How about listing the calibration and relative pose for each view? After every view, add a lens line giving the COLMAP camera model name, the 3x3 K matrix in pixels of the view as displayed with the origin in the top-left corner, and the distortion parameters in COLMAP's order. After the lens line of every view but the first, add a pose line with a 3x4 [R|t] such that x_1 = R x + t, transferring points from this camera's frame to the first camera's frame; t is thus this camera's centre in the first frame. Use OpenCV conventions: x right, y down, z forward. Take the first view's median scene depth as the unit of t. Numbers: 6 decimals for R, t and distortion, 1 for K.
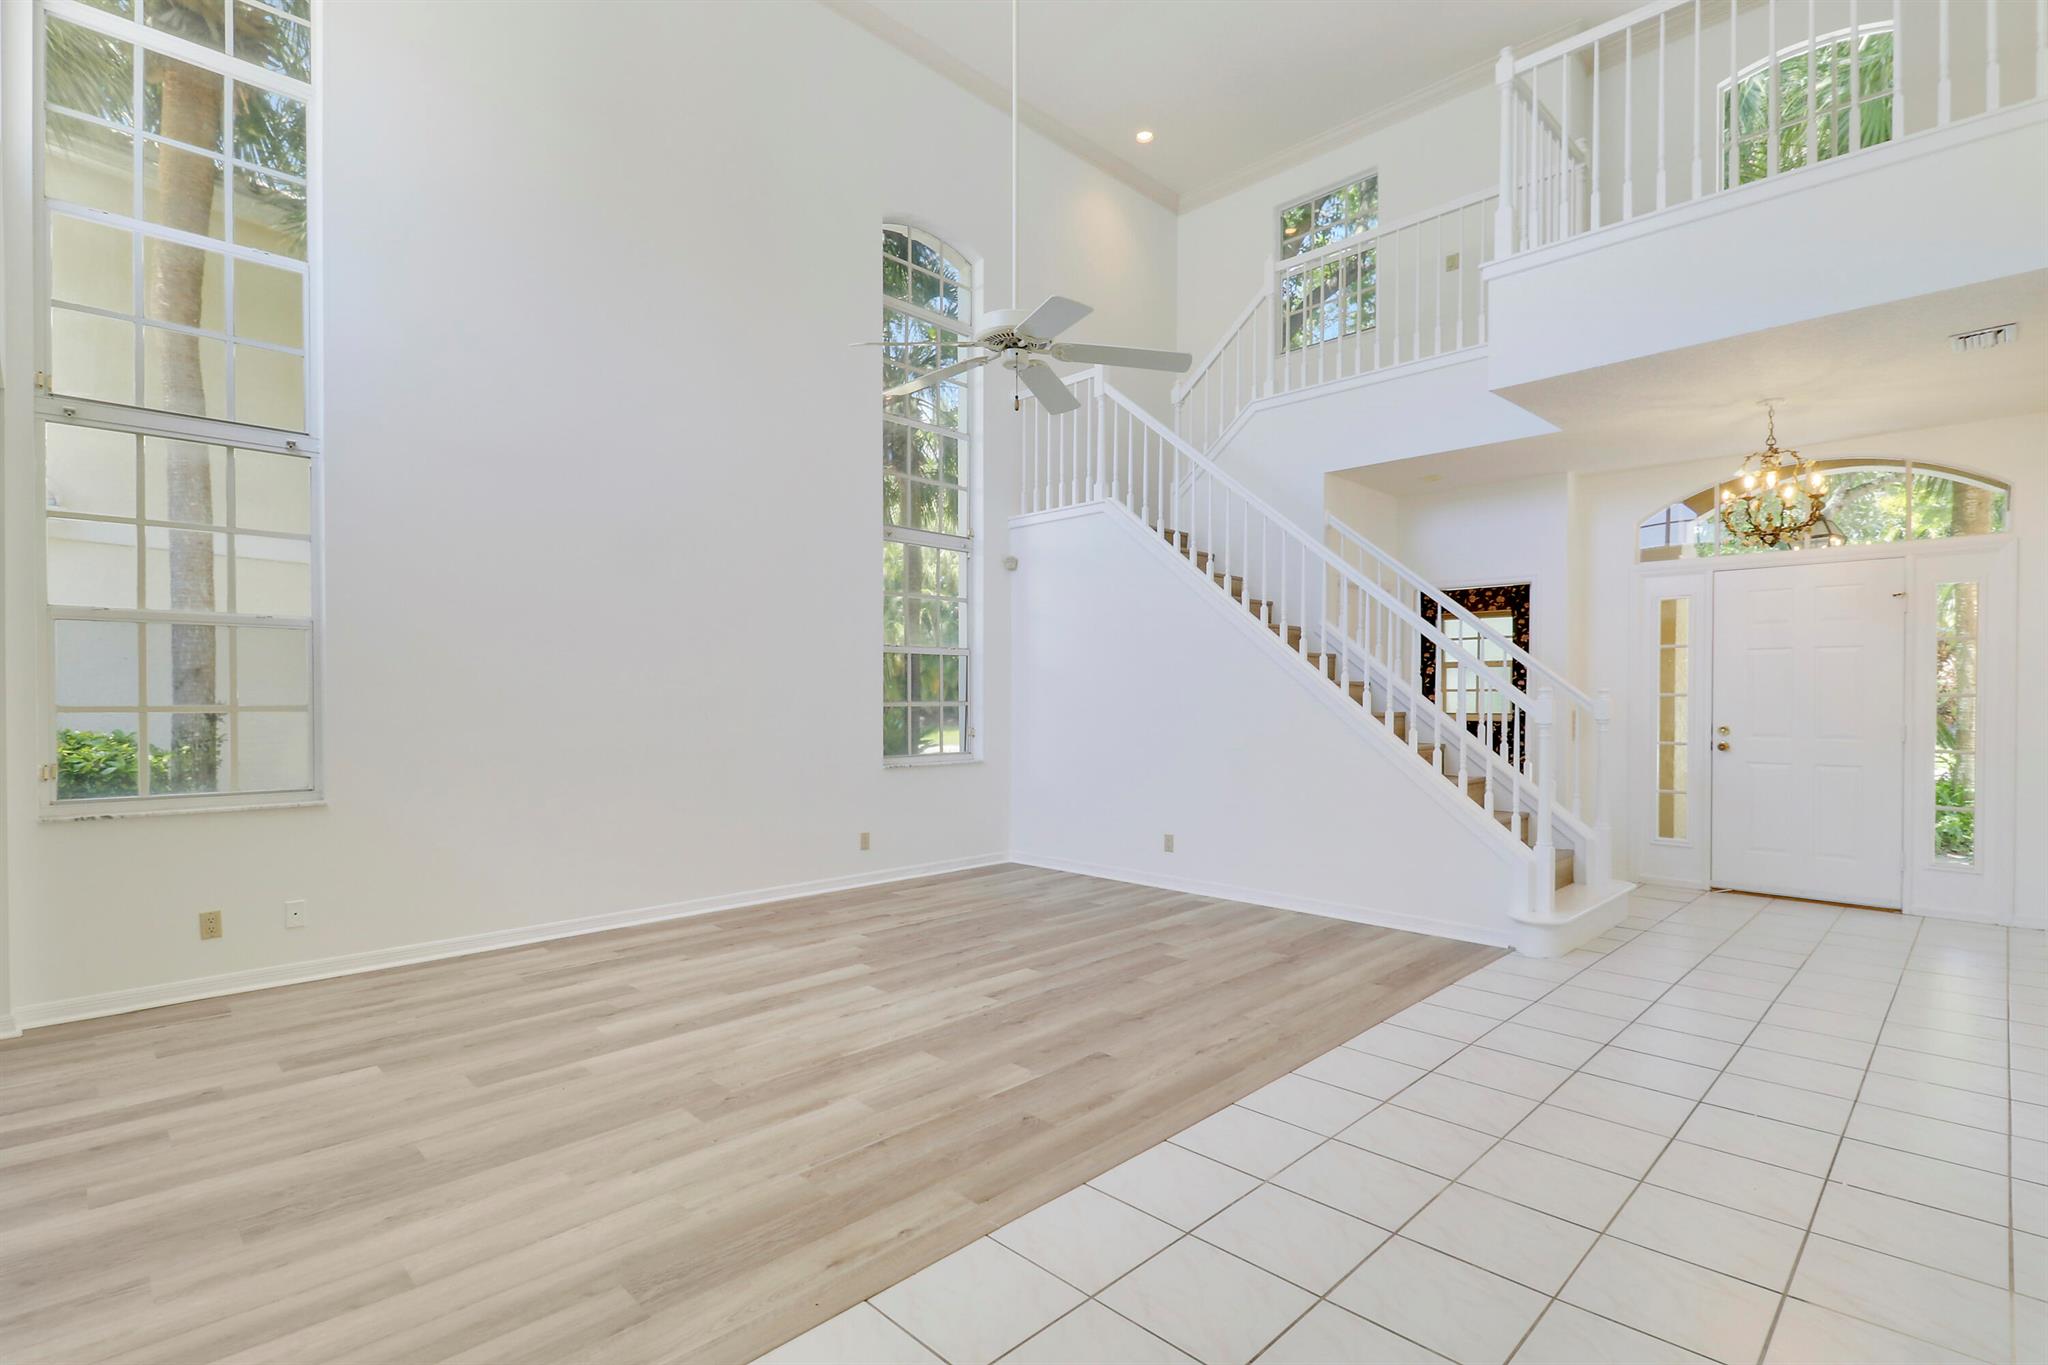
lens RADIAL K [[961.1, 0, 1035.3], [0, 961.1, 693.6], [0, 0, 1]] dist [-0.001327, -0.000642]
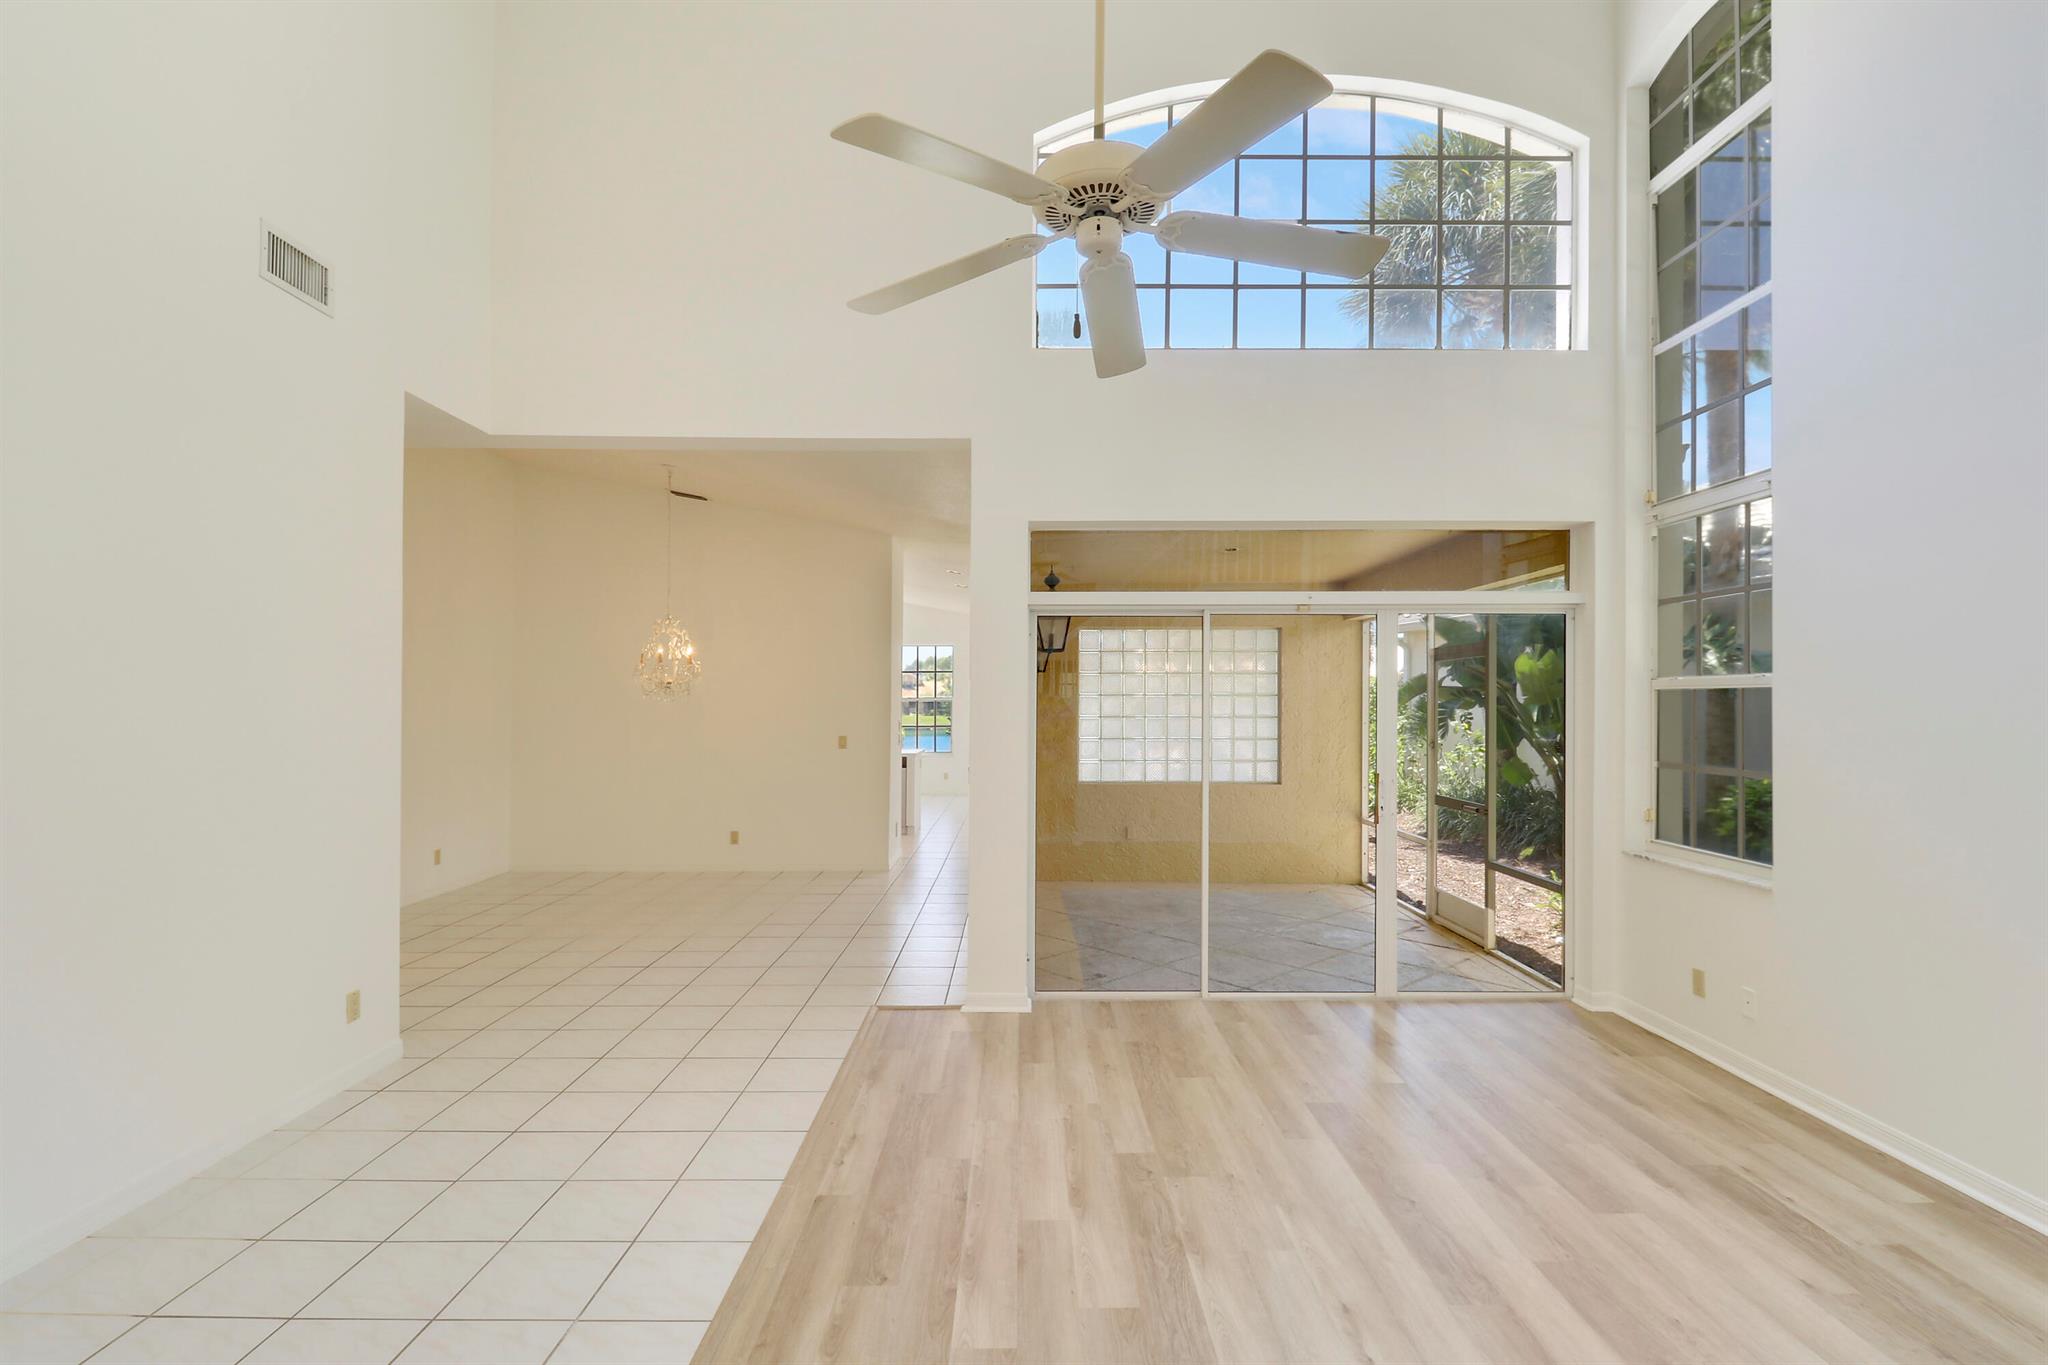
lens RADIAL K [[971.5, 0, 1025.1], [0, 971.5, 692.2], [0, 0, 1]] dist [0.026299, -0.022646]
pose [[-0.706170, -0.007582, -0.708002, 0.344912], [-0.001593, 0.999957, -0.009120, -0.049632], [0.708041, -0.005313, -0.706151, 1.123336]]
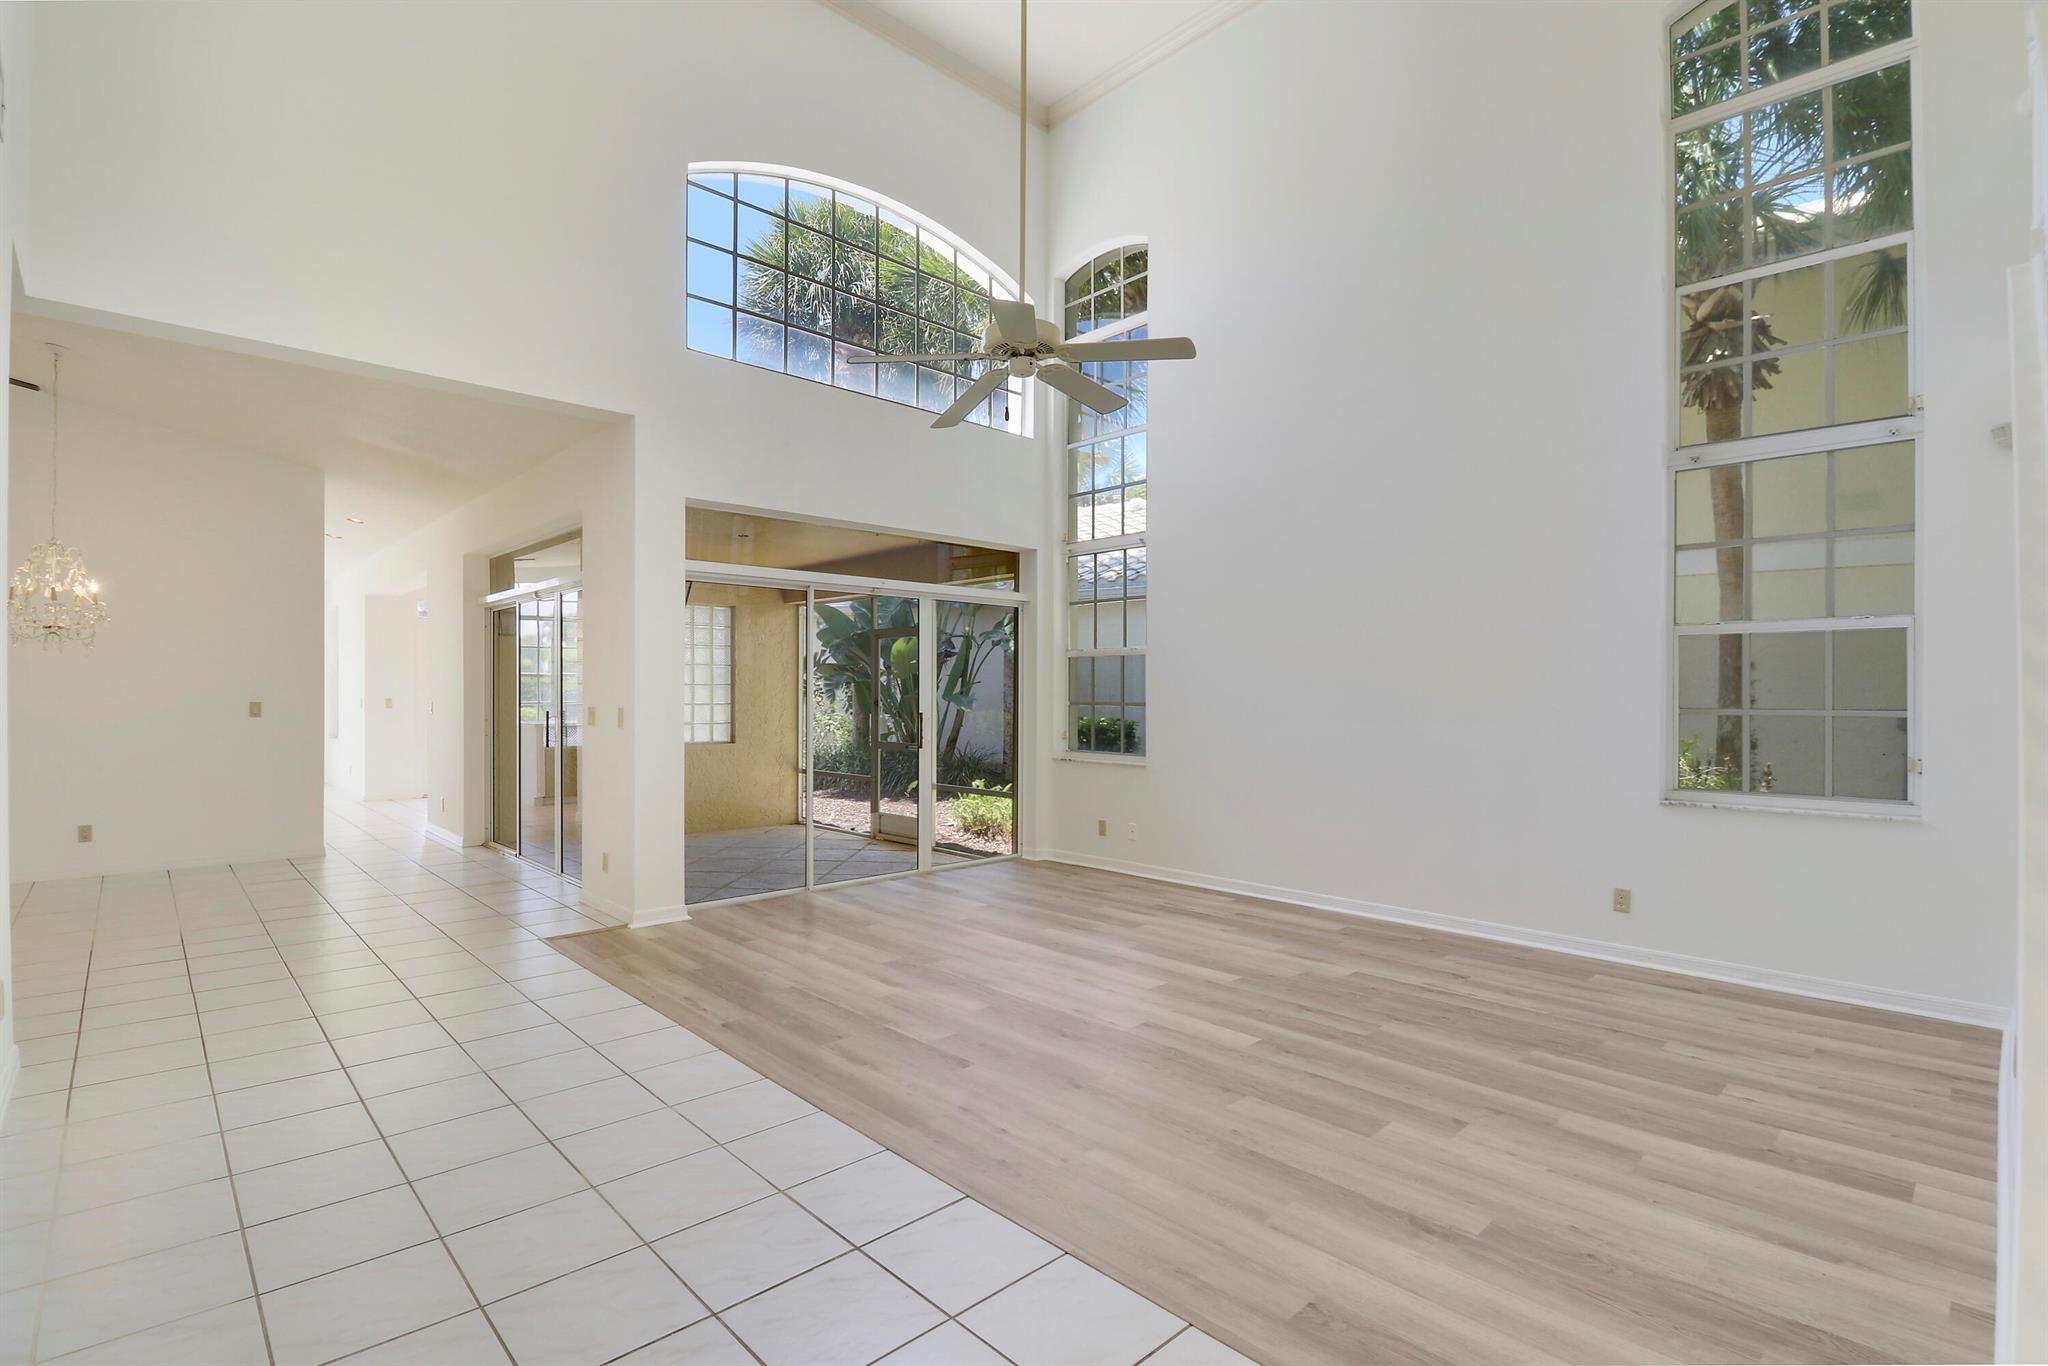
lens RADIAL K [[961.1, 0, 1035.3], [0, 961.1, 694.1], [0, 0, 1]] dist [-0.001327, -0.000642]
pose [[-0.023474, 0.000876, -0.999724, 0.800582], [-0.004037, 0.999991, 0.000971, -0.000221], [0.999716, 0.004058, -0.023470, 0.839979]]
